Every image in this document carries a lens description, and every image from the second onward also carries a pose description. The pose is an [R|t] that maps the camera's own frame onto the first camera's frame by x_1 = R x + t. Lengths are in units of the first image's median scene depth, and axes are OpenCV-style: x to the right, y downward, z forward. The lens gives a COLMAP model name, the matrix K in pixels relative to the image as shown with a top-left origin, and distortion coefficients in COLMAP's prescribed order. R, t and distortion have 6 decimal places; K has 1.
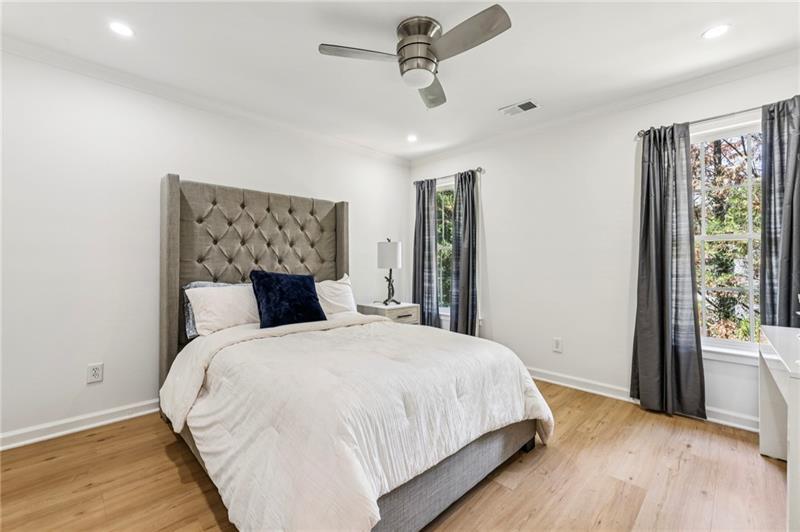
lens RADIAL K [[346.1, 0, 399.2], [0, 346.1, 264.8], [0, 0, 1]] dist [-0.001589, -0.000051]
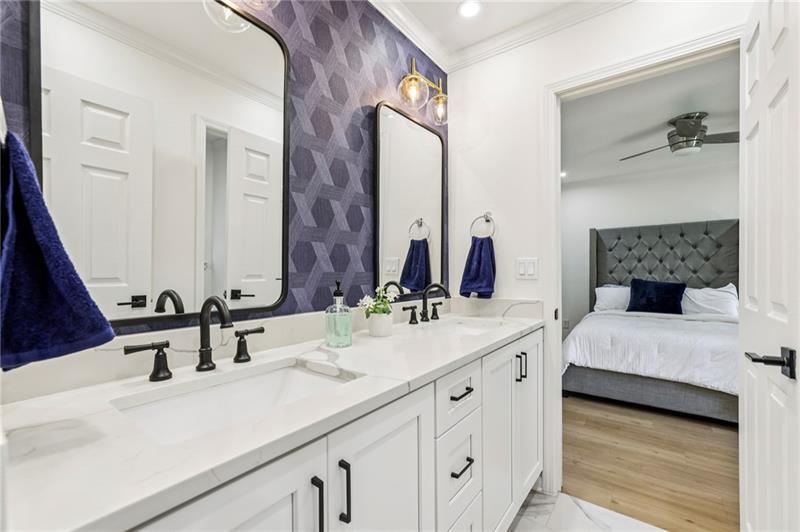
lens RADIAL K [[346.1, 0, 399.3], [0, 346.1, 270.4], [0, 0, 1]] dist [-0.001589, -0.000051]
pose [[0.156739, -0.006199, -0.987621, 0.922622], [0.002095, 0.999980, -0.005944, -0.014579], [0.987638, -0.001137, 0.156749, -0.316753]]
